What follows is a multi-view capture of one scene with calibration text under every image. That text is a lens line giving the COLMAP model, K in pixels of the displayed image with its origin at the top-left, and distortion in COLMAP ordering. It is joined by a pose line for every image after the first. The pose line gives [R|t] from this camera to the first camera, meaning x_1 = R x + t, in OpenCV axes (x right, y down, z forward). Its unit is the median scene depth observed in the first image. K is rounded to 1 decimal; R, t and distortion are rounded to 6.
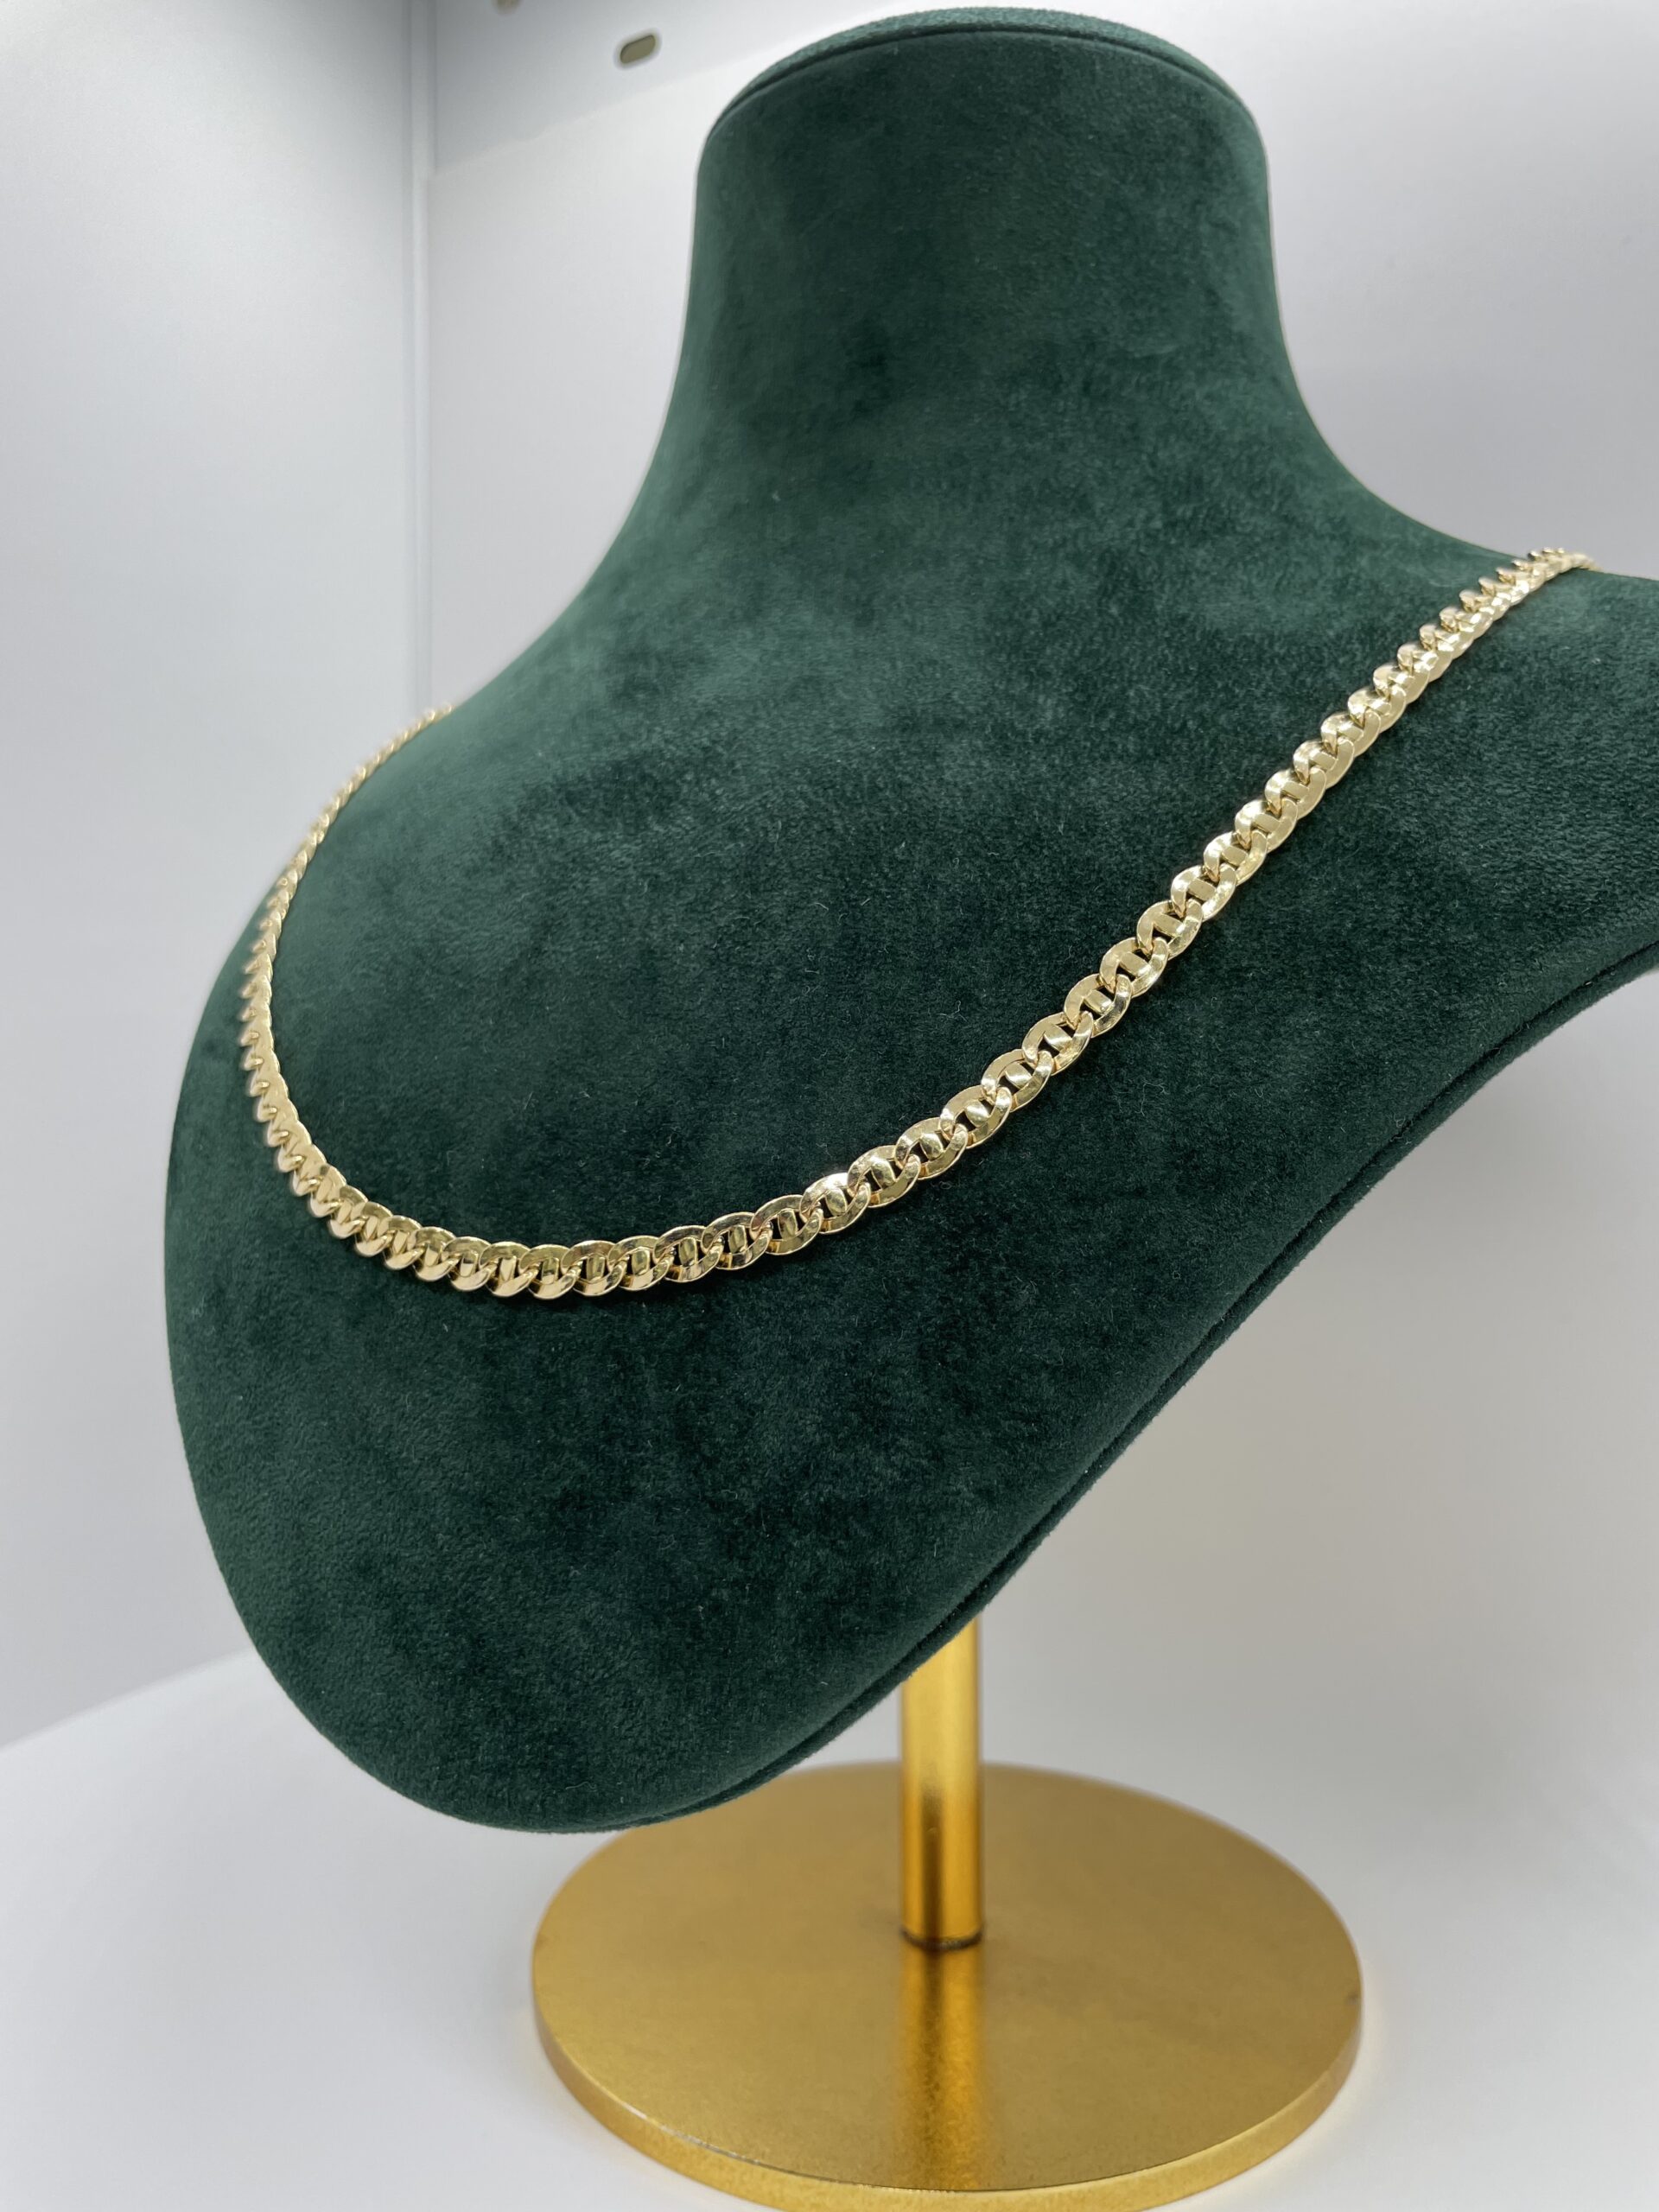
lens RADIAL K [[1753.2, 0, 822.6], [0, 1753.2, 1108.1], [0, 0, 1]] dist [0.046168, -0.070103]
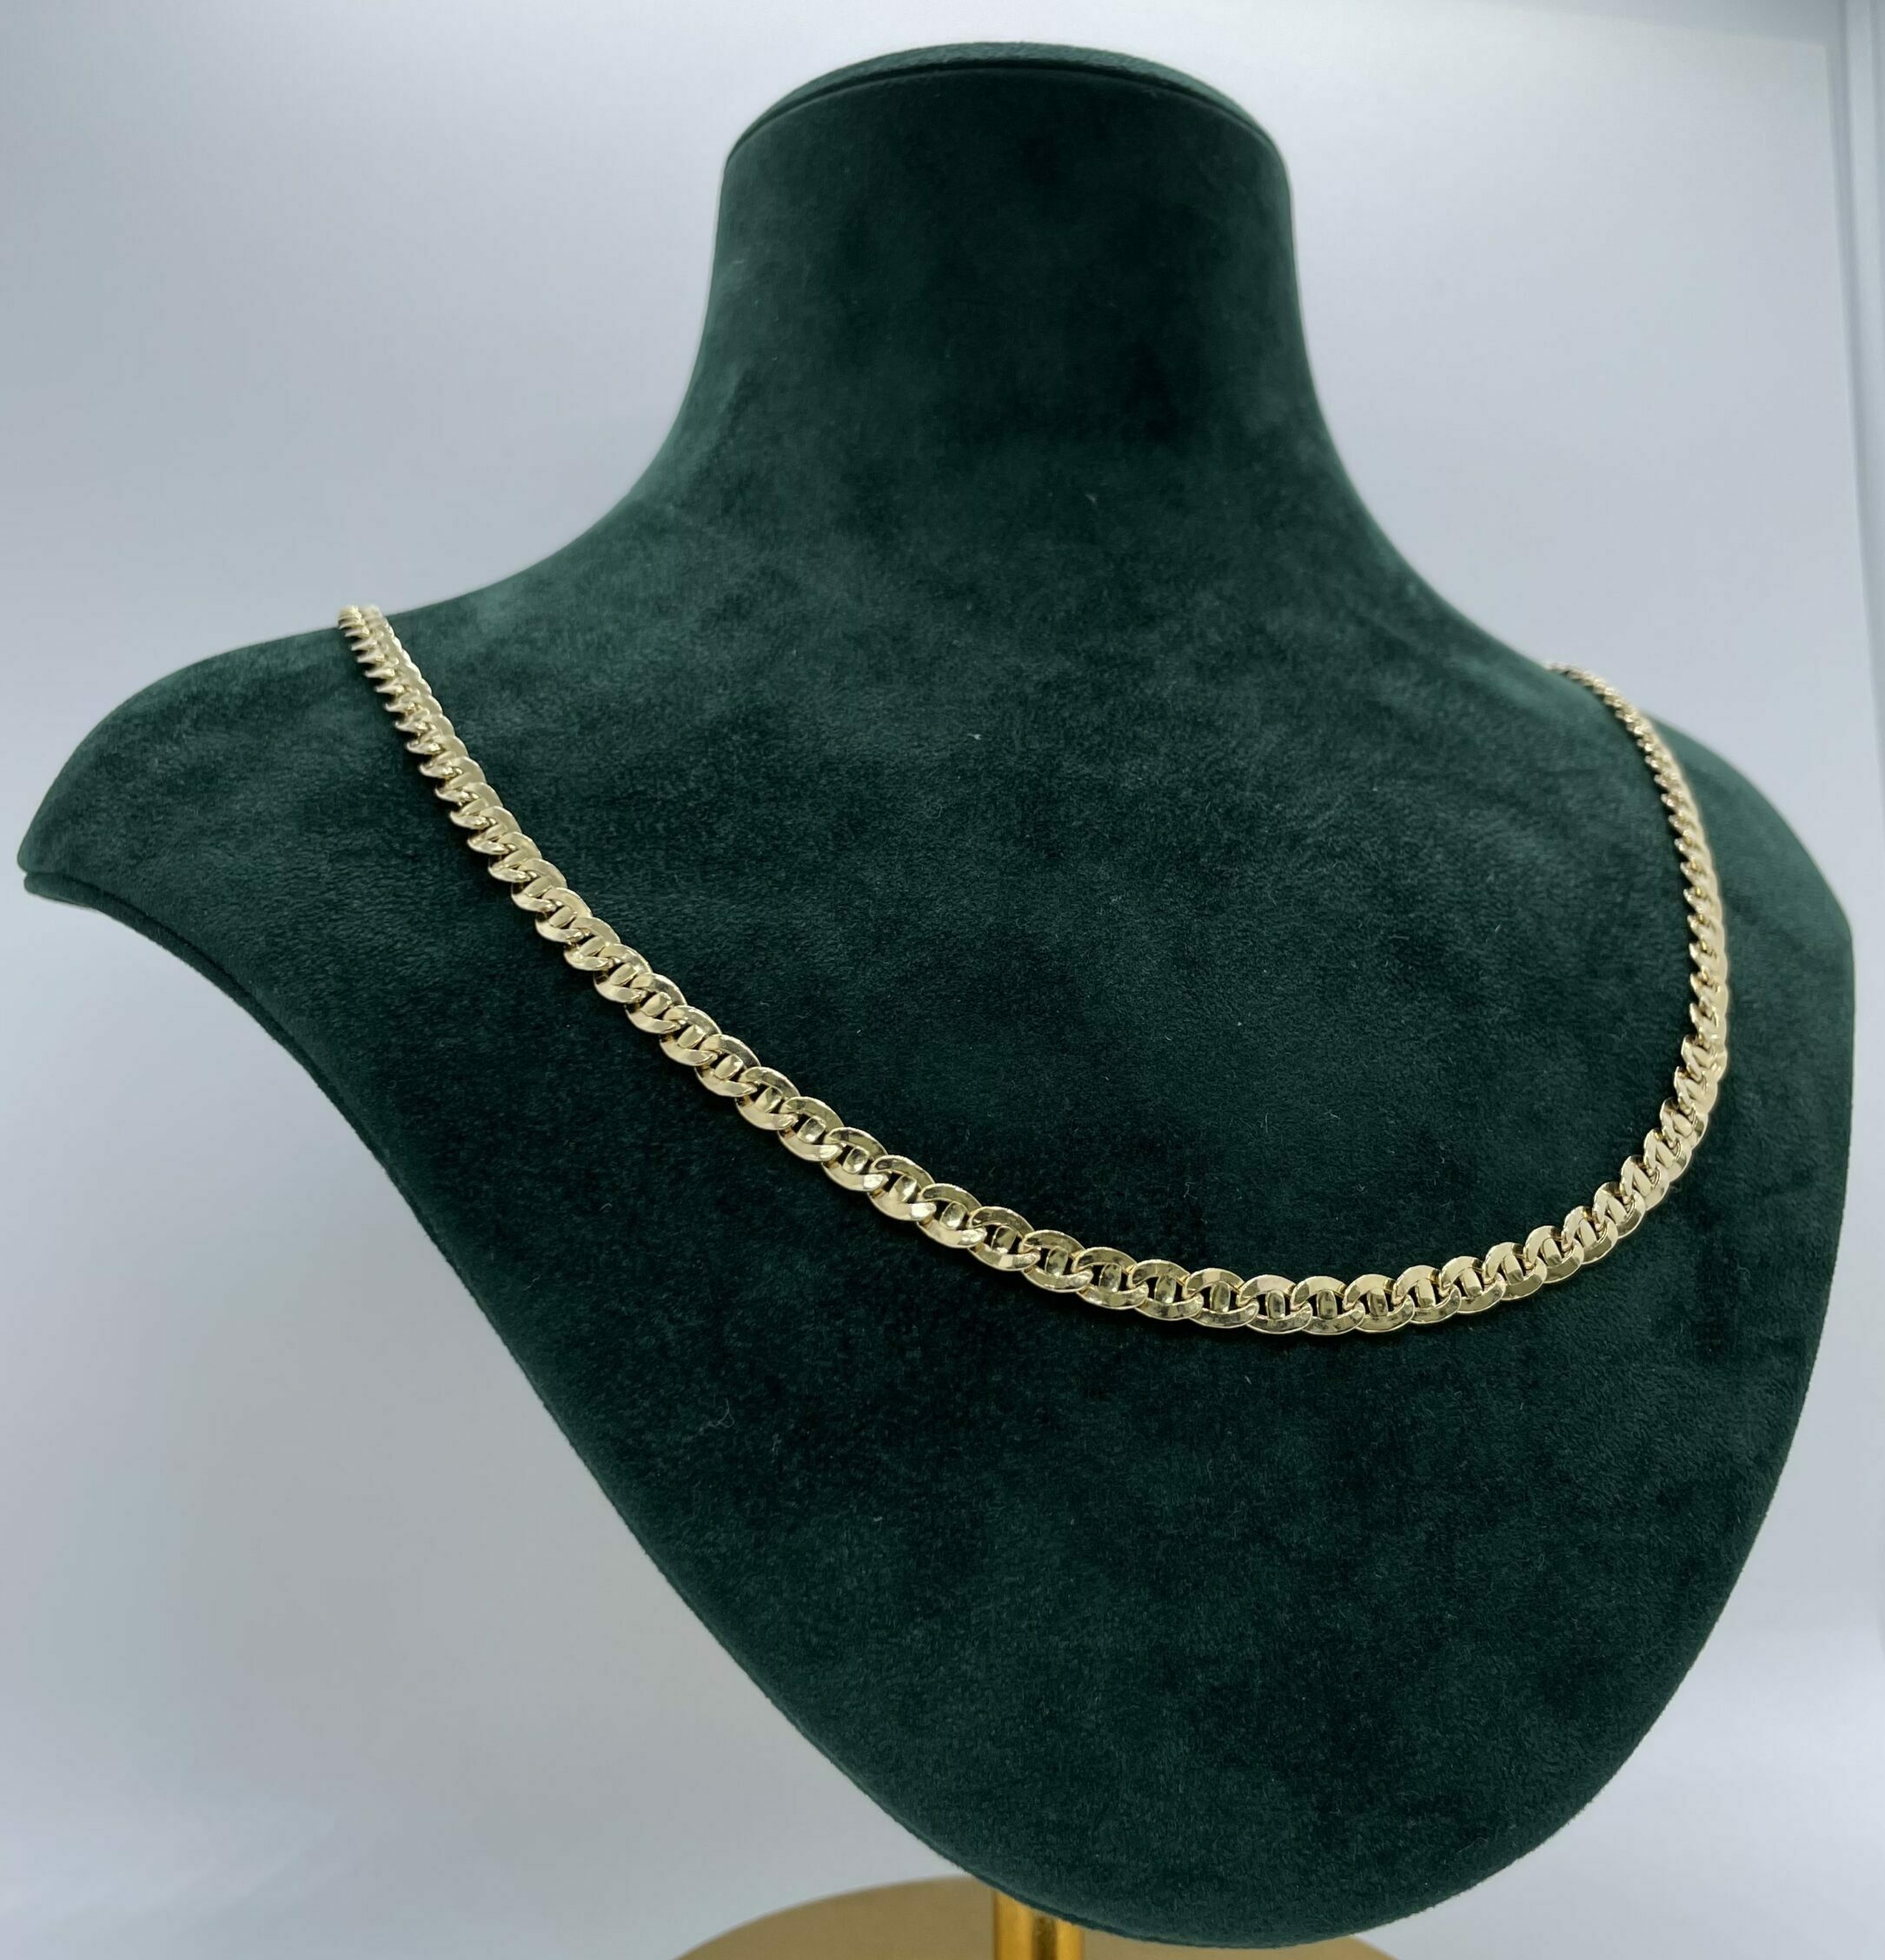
lens RADIAL K [[2015.6, 0, 979.7], [0, 2015.6, 942.7], [0, 0, 1]] dist [0.048501, 0.000000]
pose [[0.709053, 0.041186, 0.703952, -1.019608], [0.027480, 0.995921, -0.085947, -0.012288], [-0.704620, 0.080285, 0.705028, 0.339895]]
